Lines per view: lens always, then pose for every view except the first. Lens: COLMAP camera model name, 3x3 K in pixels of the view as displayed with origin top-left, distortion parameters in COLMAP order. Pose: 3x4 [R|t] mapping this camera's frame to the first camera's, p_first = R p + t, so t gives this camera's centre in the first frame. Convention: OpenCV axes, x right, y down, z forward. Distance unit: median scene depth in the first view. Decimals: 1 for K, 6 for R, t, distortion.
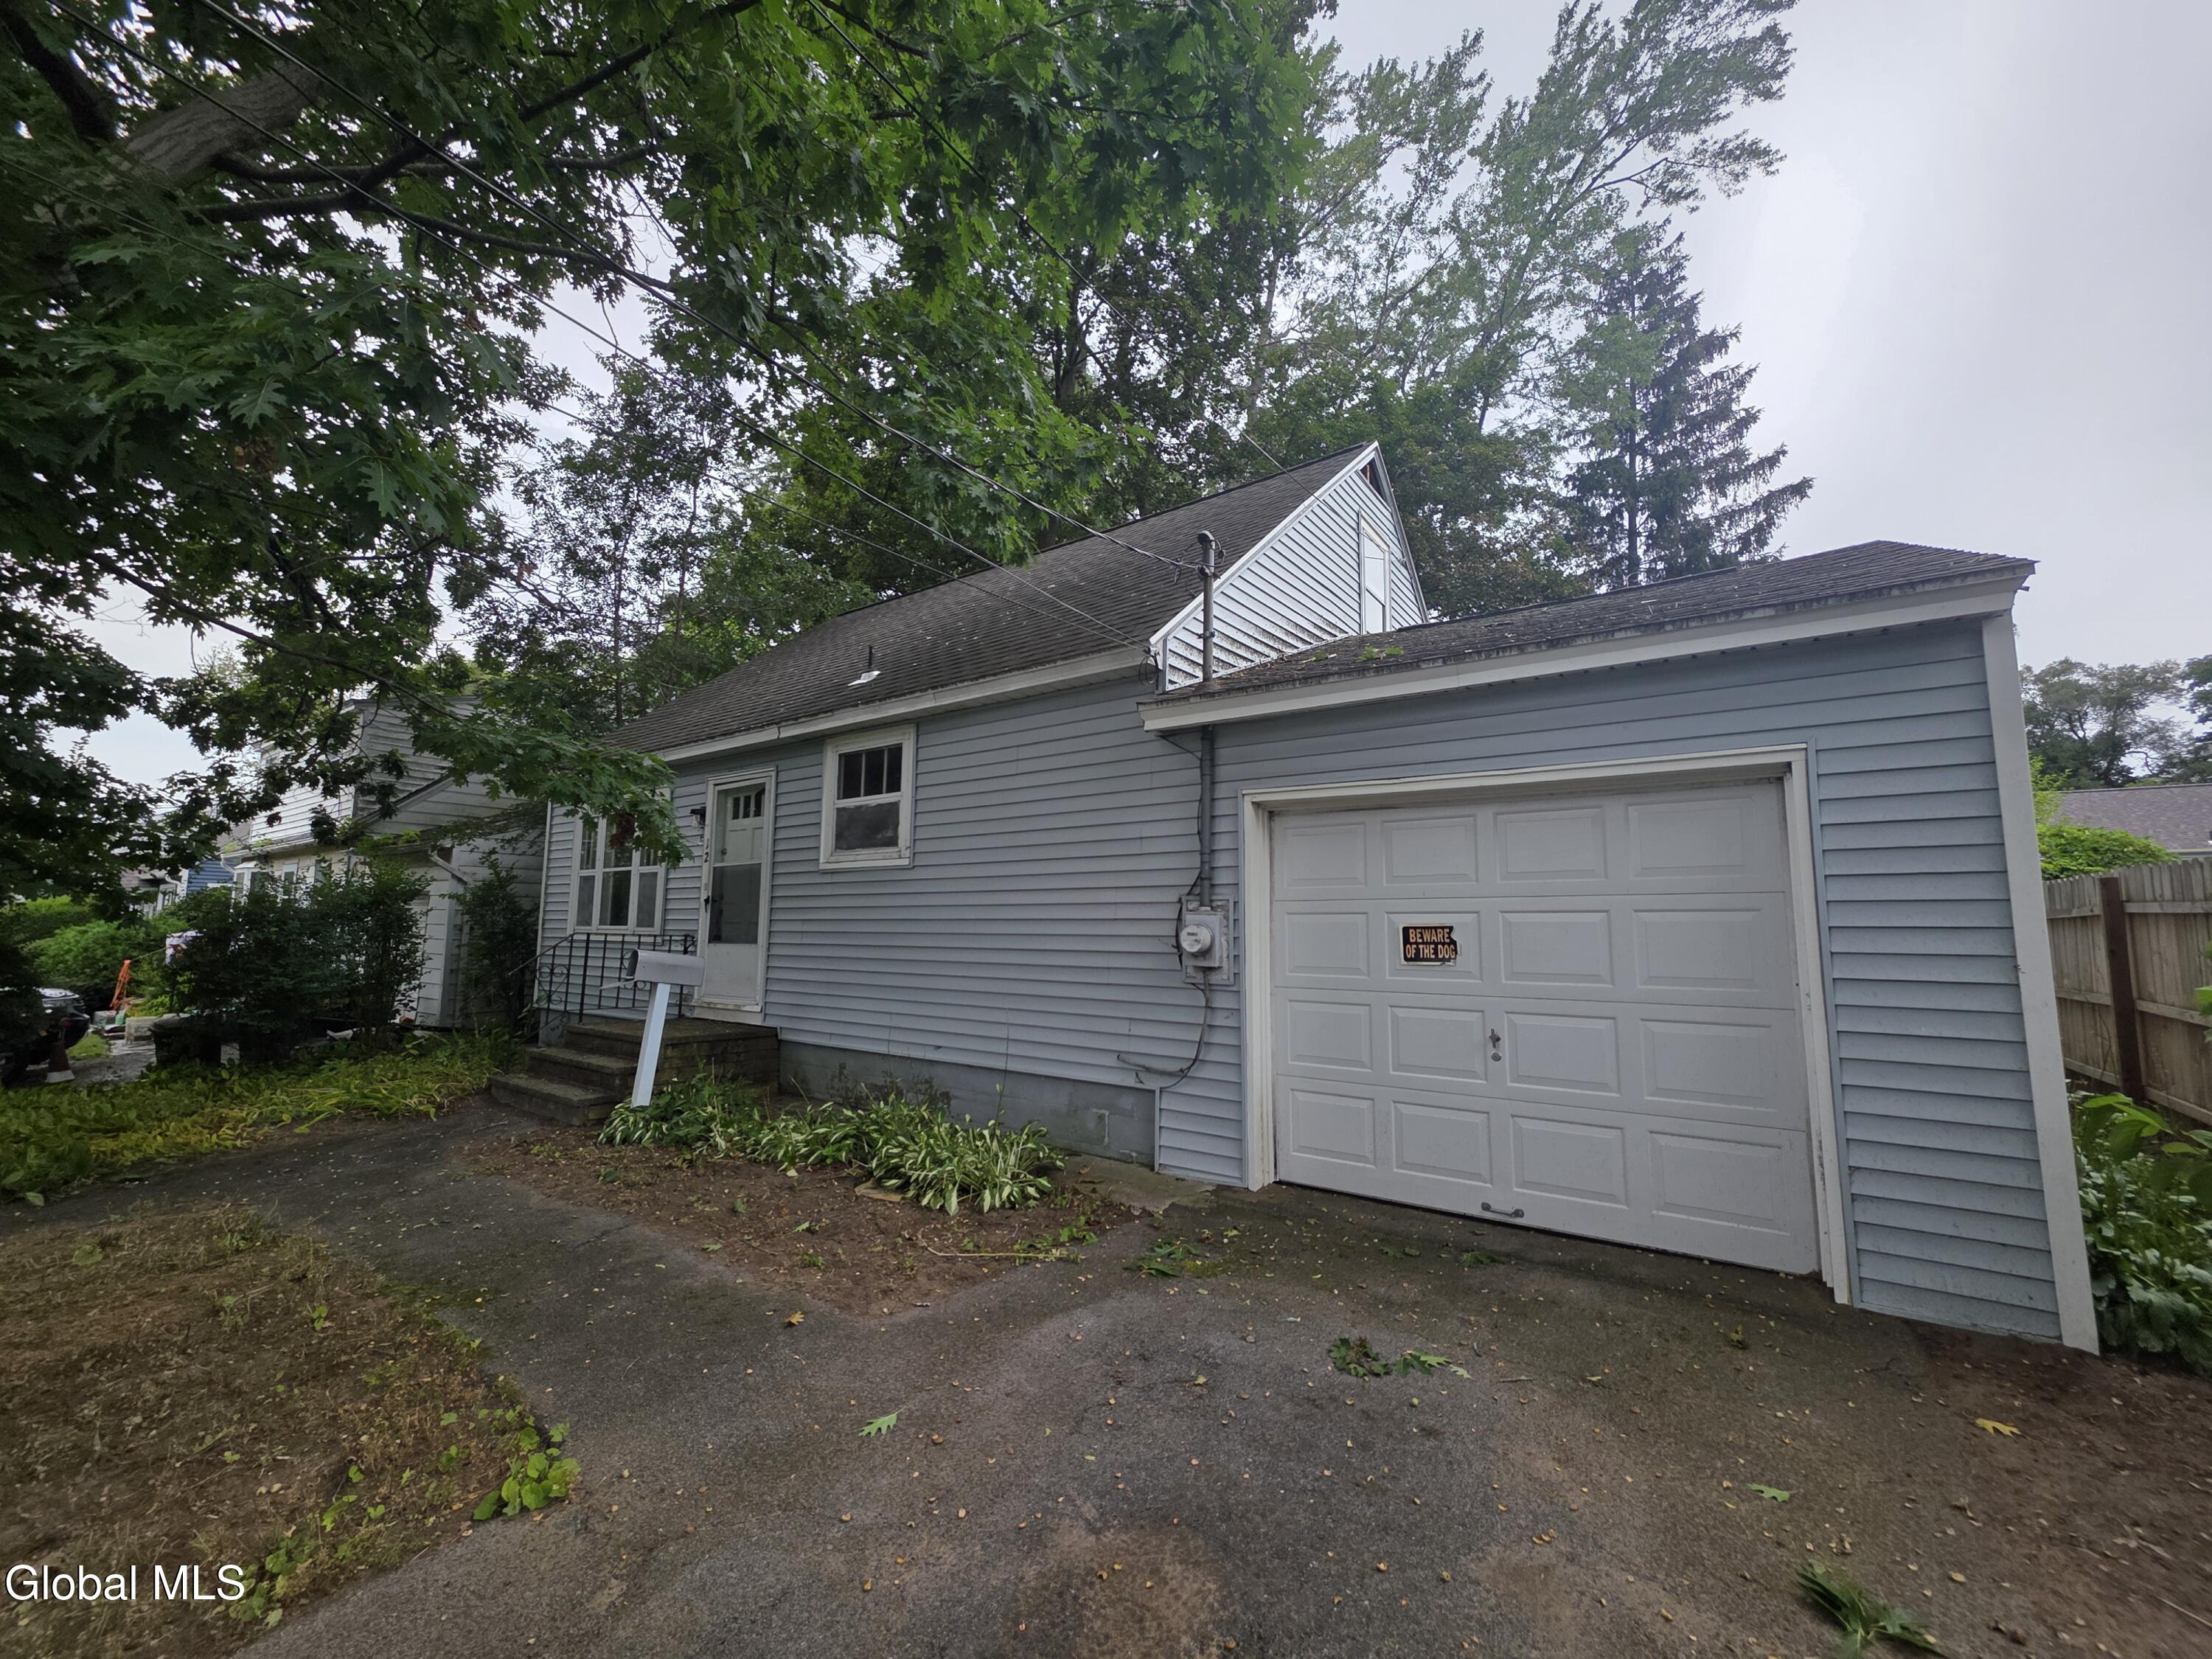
lens RADIAL K [[892.0, 0, 1110.2], [0, 892.0, 828.6], [0, 0, 1]] dist [0.010506, 0.000015]
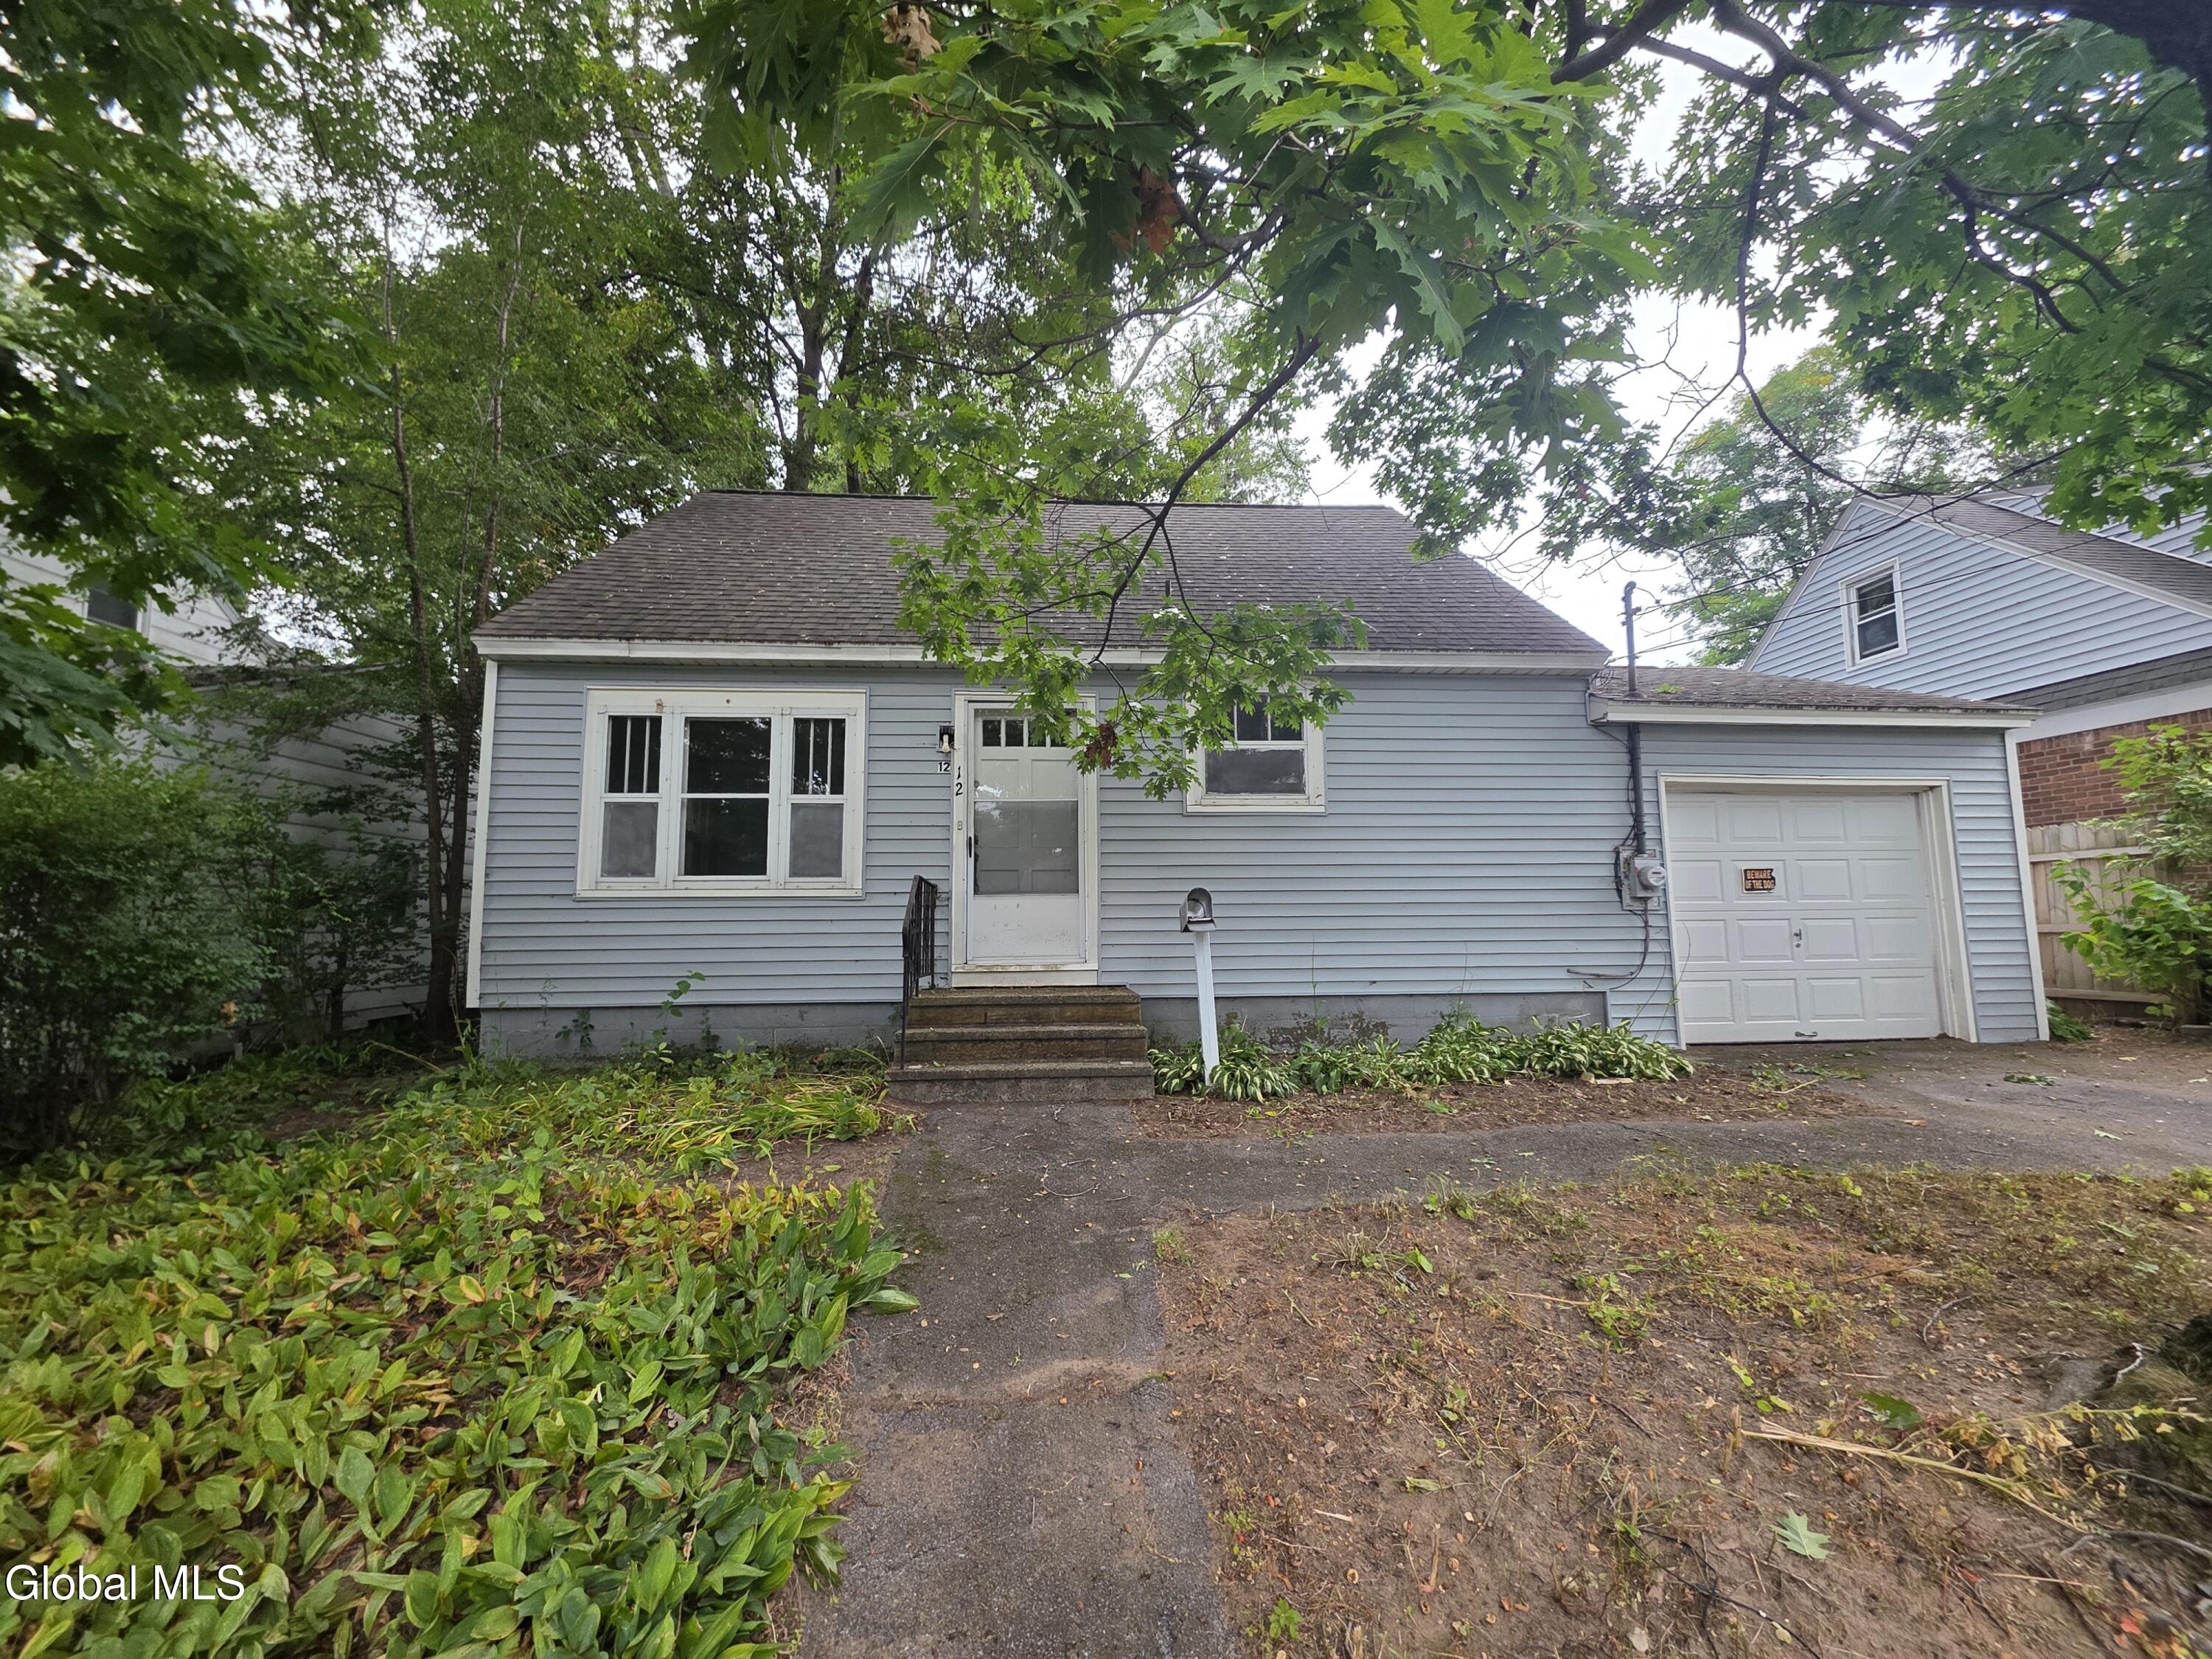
lens RADIAL K [[892.0, 0, 1104.7], [0, 892.0, 826.5], [0, 0, 1]] dist [0.010506, 0.000015]
pose [[0.758583, 0.050432, 0.649621, -1.397261], [-0.059484, 0.998197, -0.008031, 0.102967], [-0.648855, -0.032550, 0.760216, 0.478028]]
